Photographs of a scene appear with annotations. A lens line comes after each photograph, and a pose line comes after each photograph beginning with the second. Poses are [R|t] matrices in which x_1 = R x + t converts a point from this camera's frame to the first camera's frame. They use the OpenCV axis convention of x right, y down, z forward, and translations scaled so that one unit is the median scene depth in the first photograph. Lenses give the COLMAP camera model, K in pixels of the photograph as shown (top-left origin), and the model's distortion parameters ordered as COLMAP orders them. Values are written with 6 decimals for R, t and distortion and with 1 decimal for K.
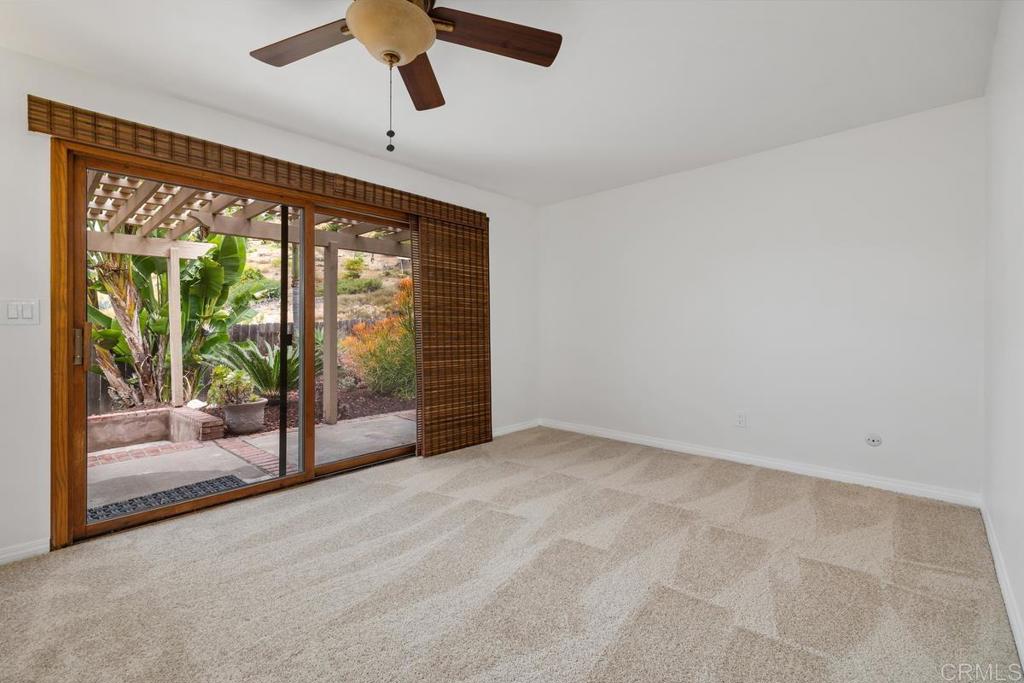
lens RADIAL K [[450.9, 0, 514.4], [0, 450.9, 325.9], [0, 0, 1]] dist [0.003999, 0.000284]
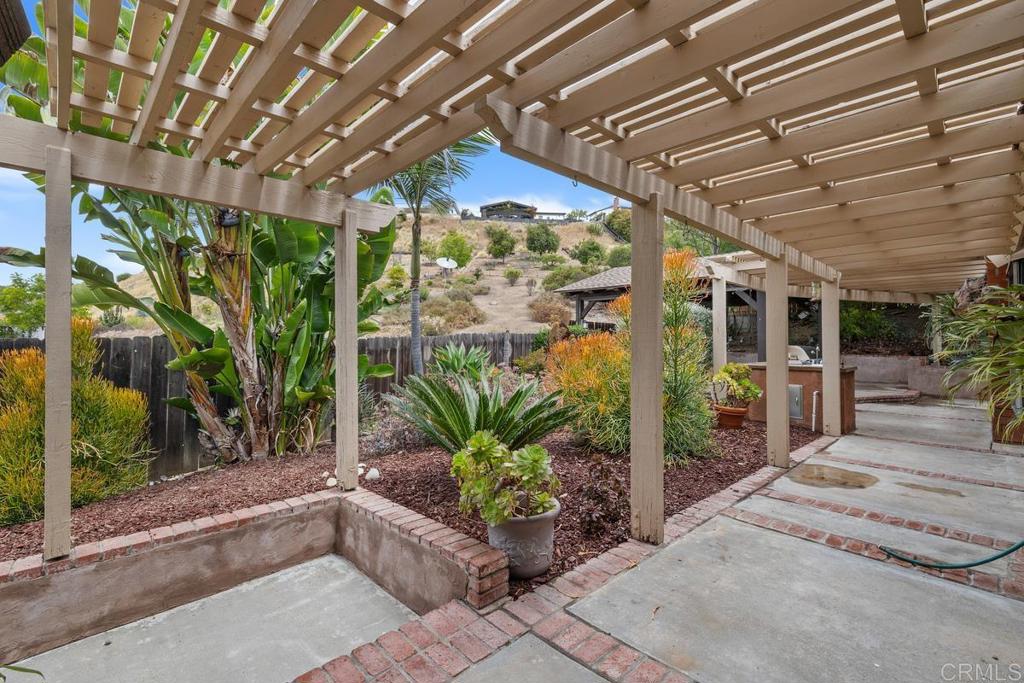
lens RADIAL K [[461.2, 0, 511.2], [0, 461.2, 330.5], [0, 0, 1]] dist [0.000292, 0.000006]
pose [[0.998304, 0.015019, -0.056241, -0.431696], [-0.016093, 0.999696, -0.018704, -0.010633], [0.055943, 0.019577, 0.998242, 0.362890]]
